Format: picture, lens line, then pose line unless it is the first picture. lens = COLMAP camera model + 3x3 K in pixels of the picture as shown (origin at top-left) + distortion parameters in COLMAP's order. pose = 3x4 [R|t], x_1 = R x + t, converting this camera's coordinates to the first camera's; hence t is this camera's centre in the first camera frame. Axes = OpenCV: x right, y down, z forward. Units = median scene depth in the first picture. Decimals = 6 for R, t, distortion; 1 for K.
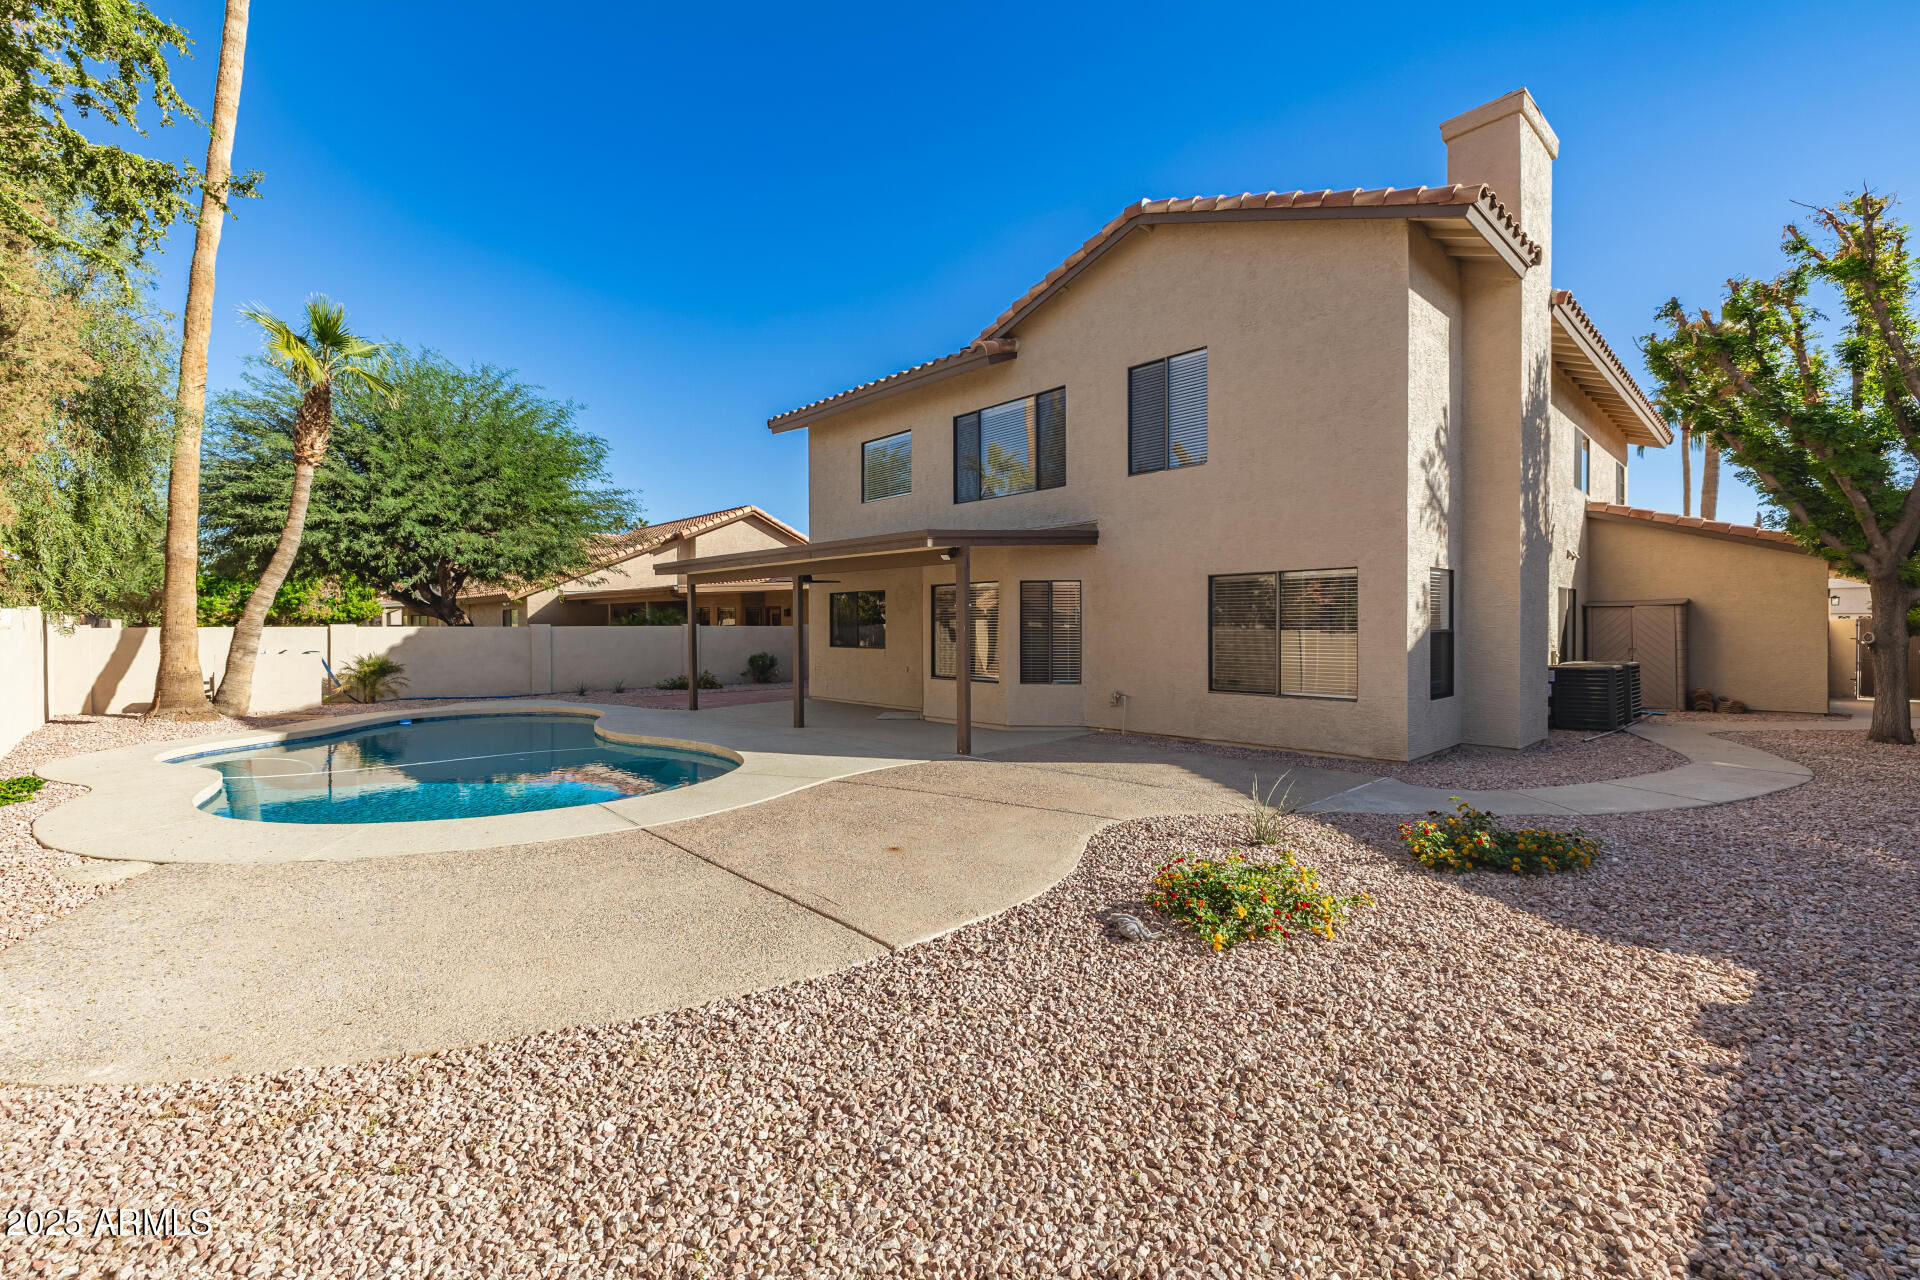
lens RADIAL K [[802.3, 0, 944.9], [0, 802.3, 635.2], [0, 0, 1]] dist [-0.000273, -0.000050]
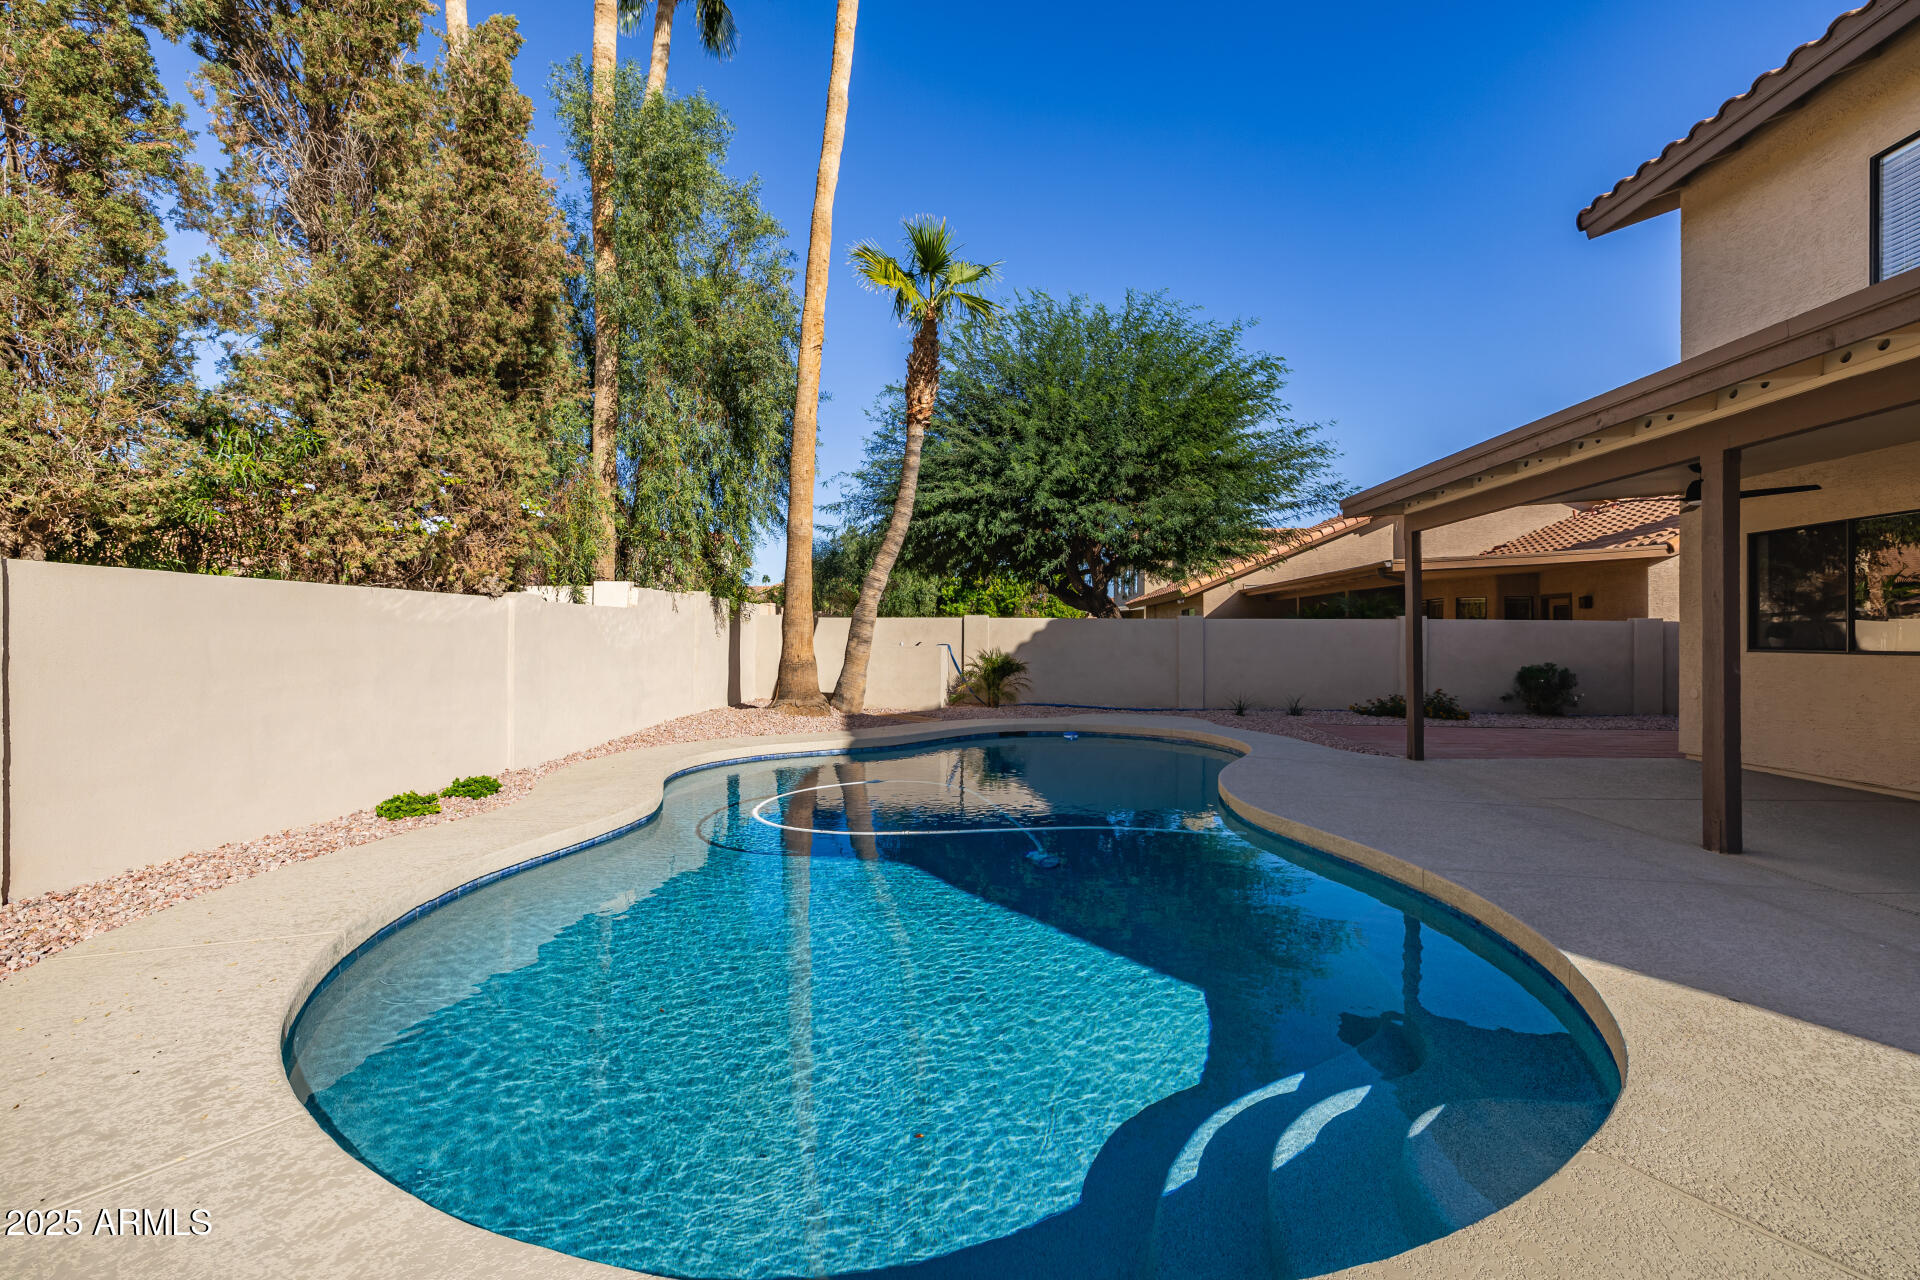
lens RADIAL K [[802.3, 0, 944.9], [0, 802.3, 635.2], [0, 0, 1]] dist [-0.000273, -0.000050]
pose [[0.671845, 0.002818, -0.740686, -0.112049], [-0.013540, 0.999872, -0.008478, 0.015432], [0.740568, 0.015725, 0.671798, 0.355671]]
